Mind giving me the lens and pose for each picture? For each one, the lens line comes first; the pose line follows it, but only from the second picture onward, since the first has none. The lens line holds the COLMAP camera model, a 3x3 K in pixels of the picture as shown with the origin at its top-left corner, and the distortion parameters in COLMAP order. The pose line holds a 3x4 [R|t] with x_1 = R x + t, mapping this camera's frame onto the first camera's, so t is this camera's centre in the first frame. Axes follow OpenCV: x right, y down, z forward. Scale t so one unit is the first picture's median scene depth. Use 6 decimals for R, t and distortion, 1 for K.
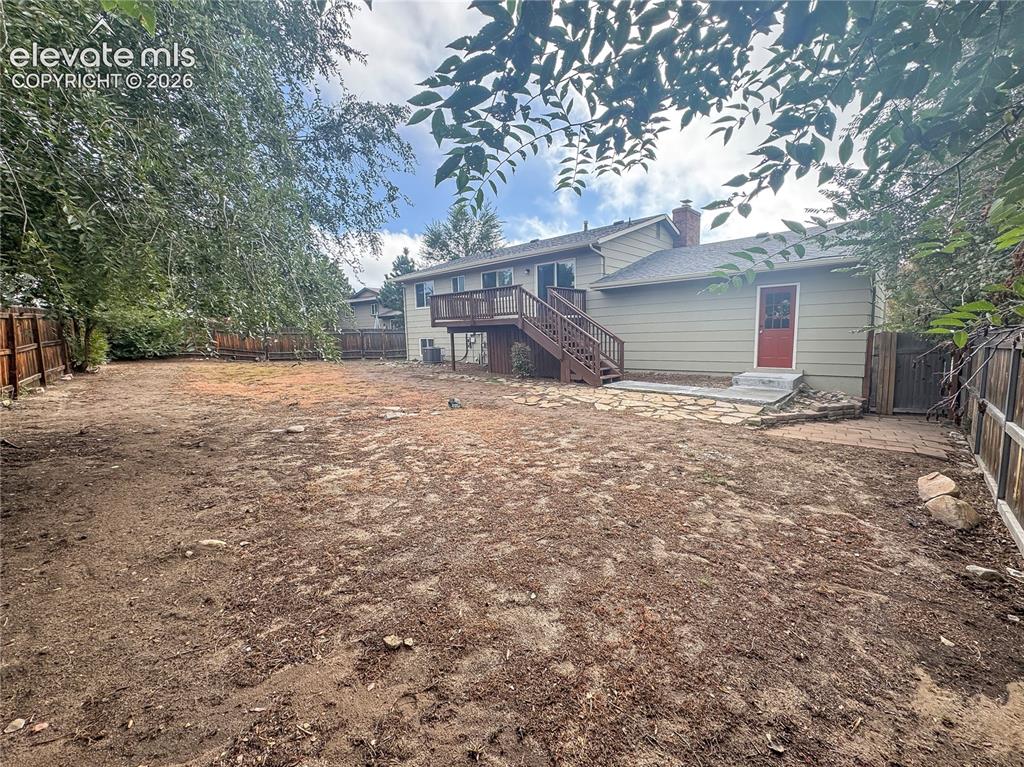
lens RADIAL K [[410.3, 0, 515.8], [0, 410.3, 379.4], [0, 0, 1]] dist [0.000378, -0.000380]
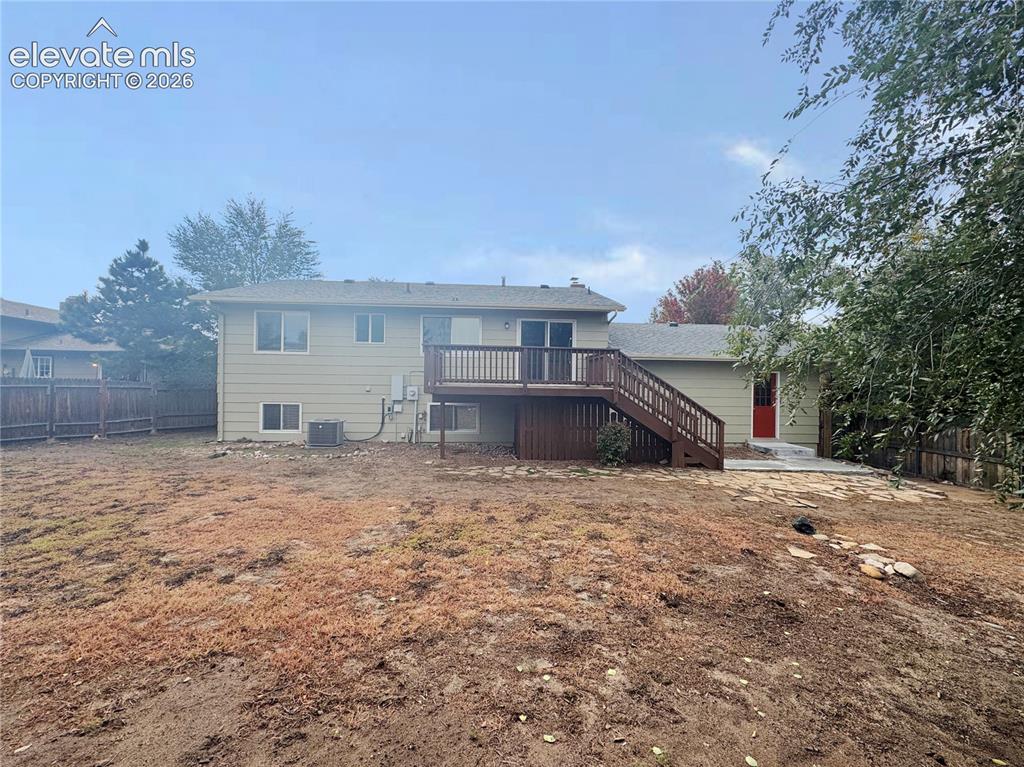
lens RADIAL K [[410.3, 0, 512.6], [0, 410.3, 387.9], [0, 0, 1]] dist [0.000378, -0.000380]
pose [[0.702767, 0.025570, 0.710960, -0.611282], [0.046353, 0.995585, -0.081626, -0.085851], [-0.709908, 0.090319, 0.698479, 0.501557]]
